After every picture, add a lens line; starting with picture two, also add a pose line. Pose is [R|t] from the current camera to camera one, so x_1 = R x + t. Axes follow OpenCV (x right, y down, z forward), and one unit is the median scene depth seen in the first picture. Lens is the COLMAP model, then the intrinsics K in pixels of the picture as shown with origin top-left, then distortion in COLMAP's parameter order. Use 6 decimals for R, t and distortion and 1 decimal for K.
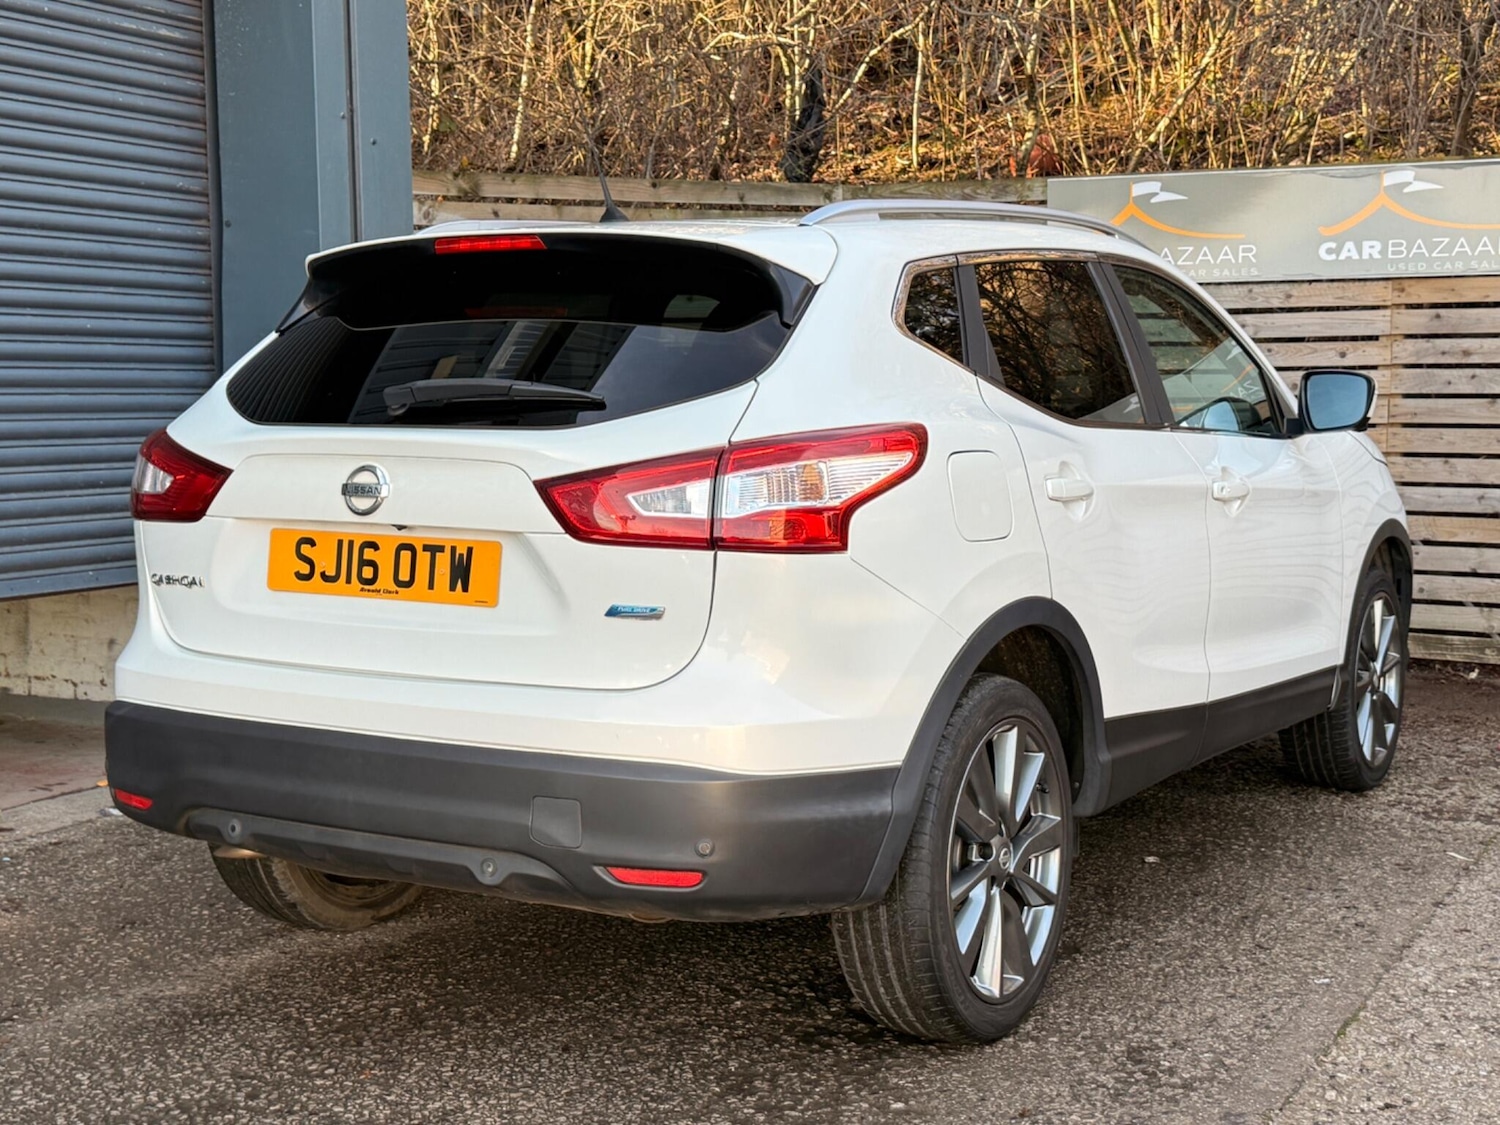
lens RADIAL K [[2005.4, 0, 750.0], [0, 2005.4, 562.5], [0, 0, 1]] dist [0.153770, -0.251228]
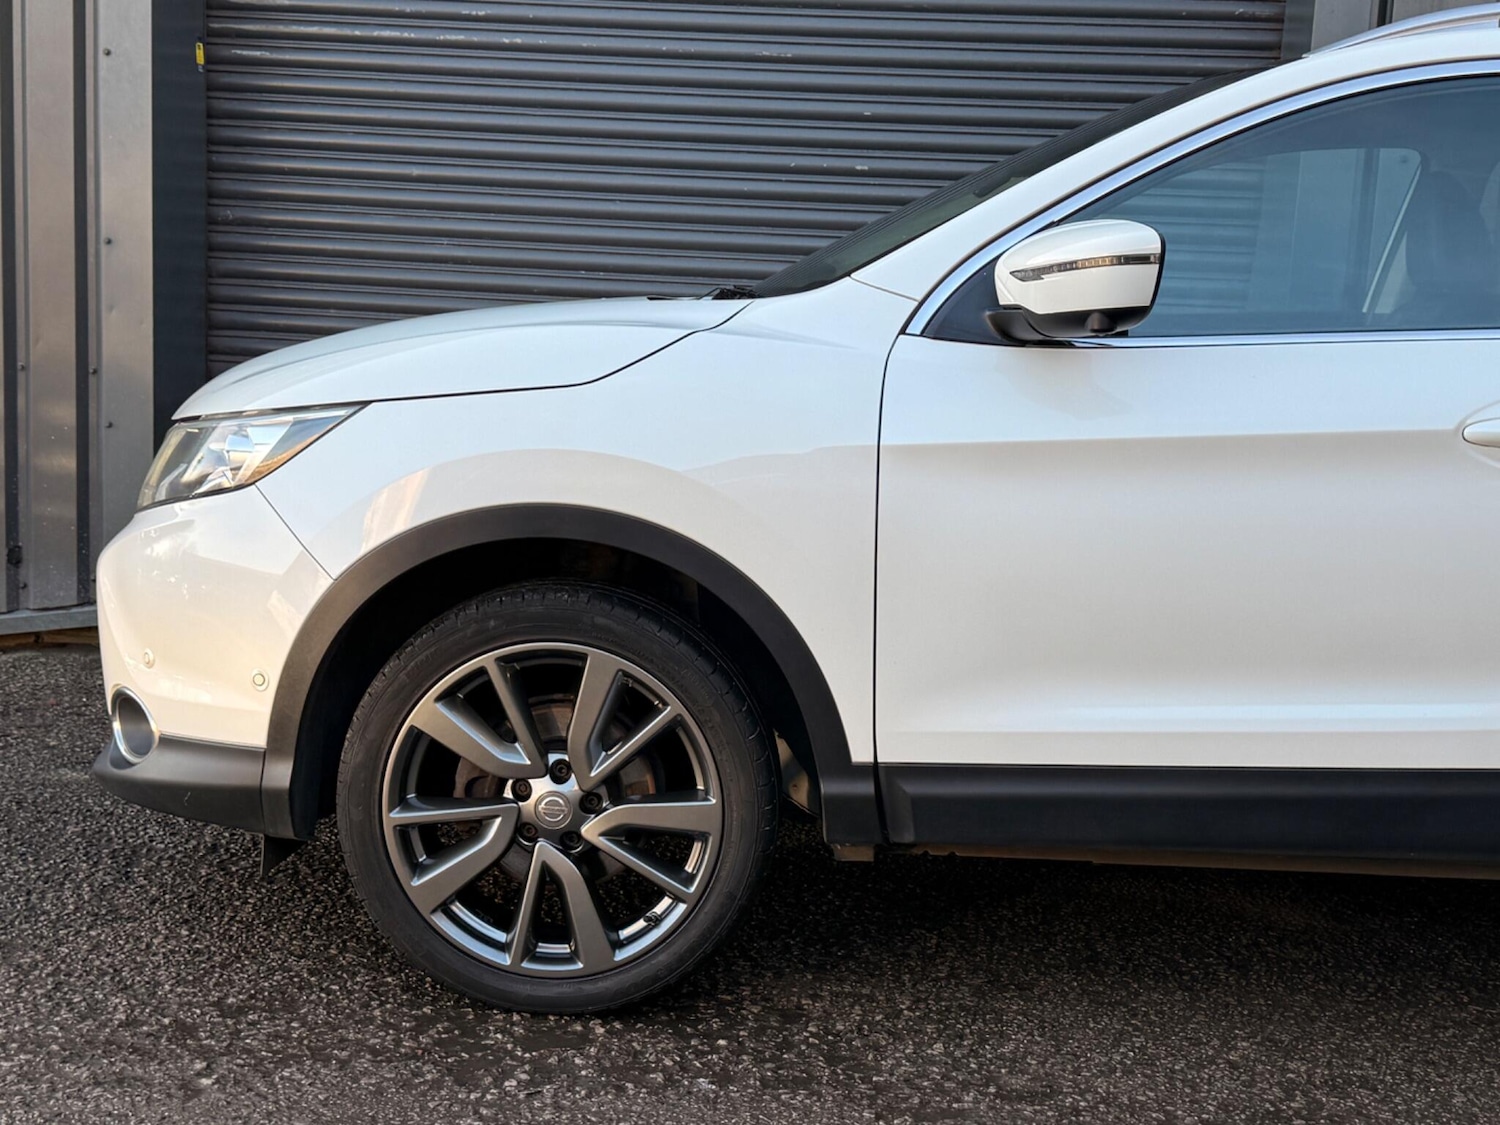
lens RADIAL K [[1986.3, 0, 747.2], [0, 1986.3, 604.5], [0, 0, 1]] dist [0.283399, -0.756855]
pose [[0.411041, 0.171403, -0.895358, 0.785557], [-0.127836, 0.983298, 0.129551, -0.051759], [0.902609, 0.061209, 0.426087, 0.756029]]
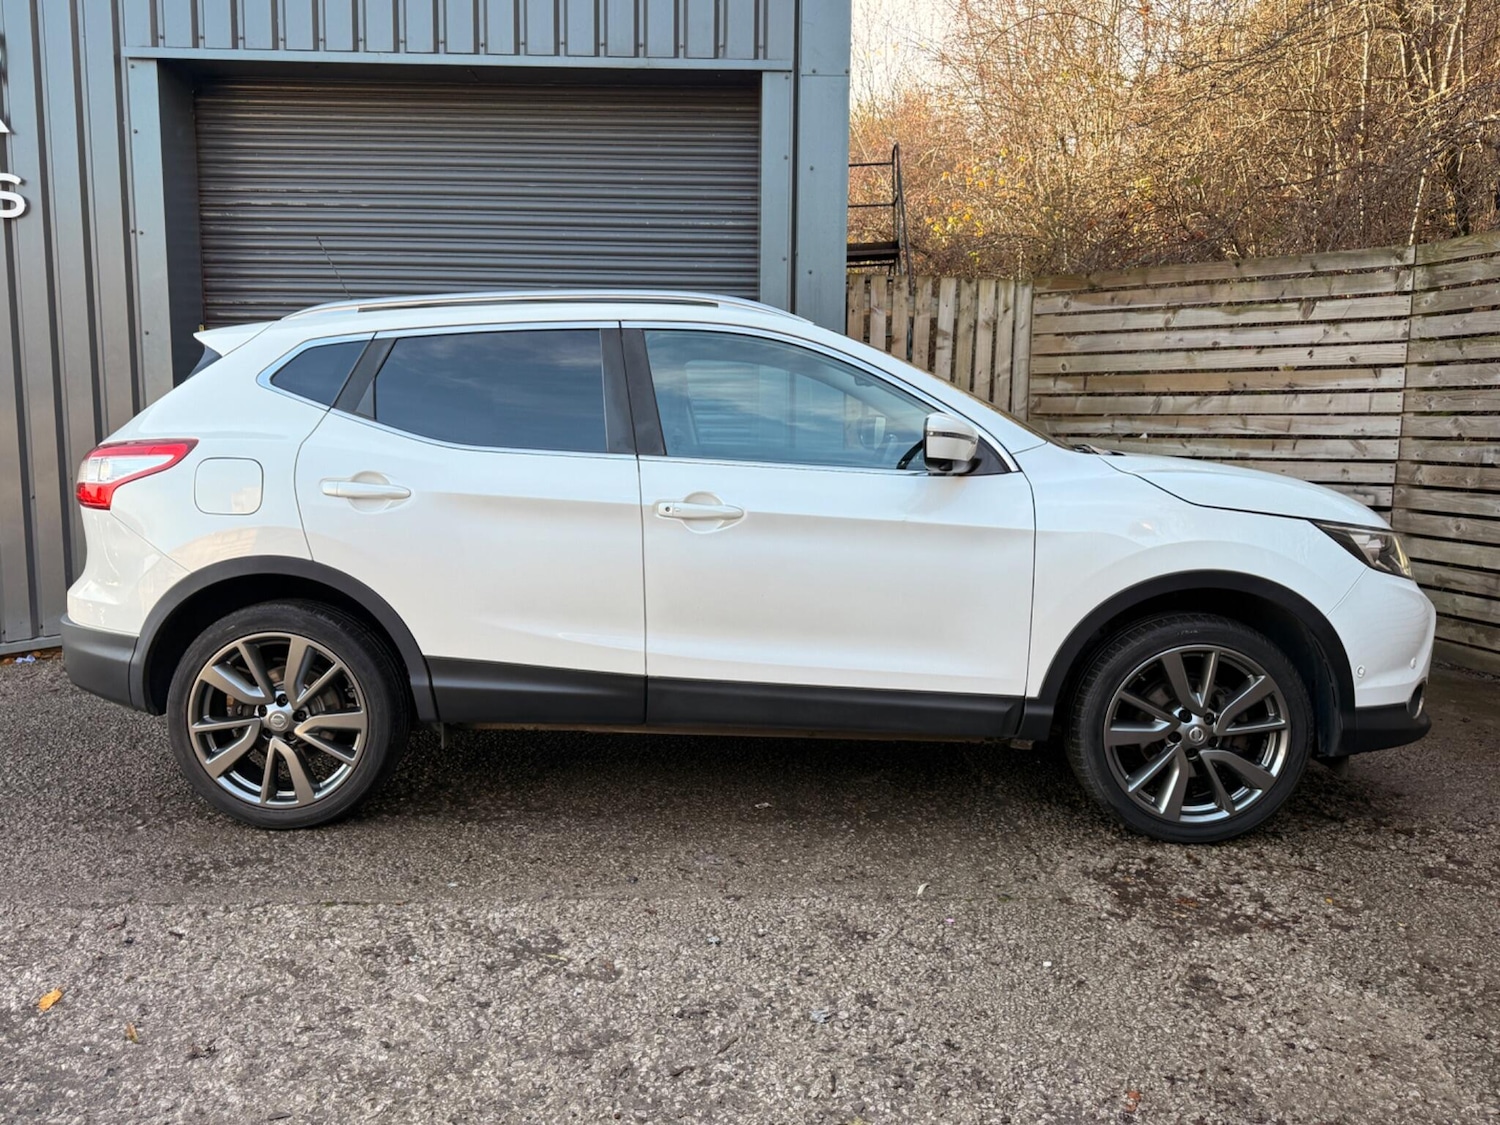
lens RADIAL K [[1166.1, 0, 750.3], [0, 1166.1, 570.0], [0, 0, 1]] dist [0.139058, -0.251836]
pose [[0.494291, 0.117369, -0.861336, 1.081809], [-0.085323, 0.992609, 0.086293, -0.079784], [0.865099, 0.030838, 0.500653, 0.846465]]
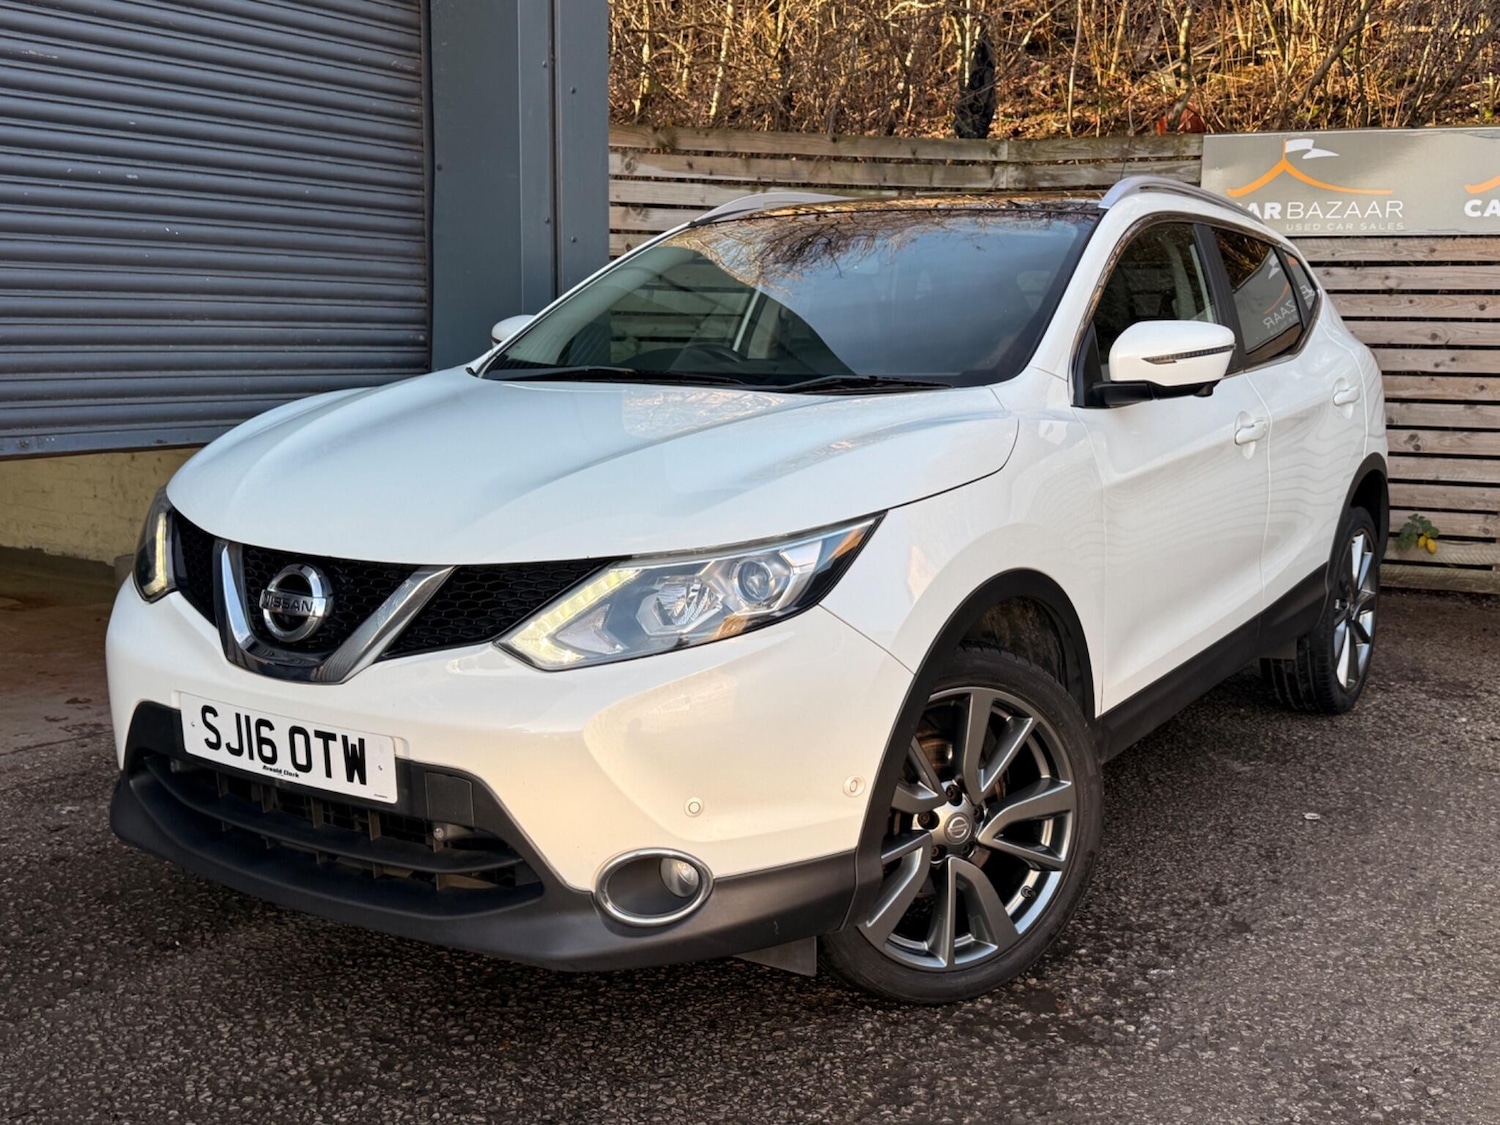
lens RADIAL K [[1599.2, 0, 754.4], [0, 1599.2, 566.2], [0, 0, 1]] dist [0.171545, -0.377991]
pose [[0.995416, 0.034258, -0.089293, -0.010041], [-0.028494, 0.997476, 0.065040, -0.027094], [0.091295, -0.062198, 0.993880, 0.249254]]
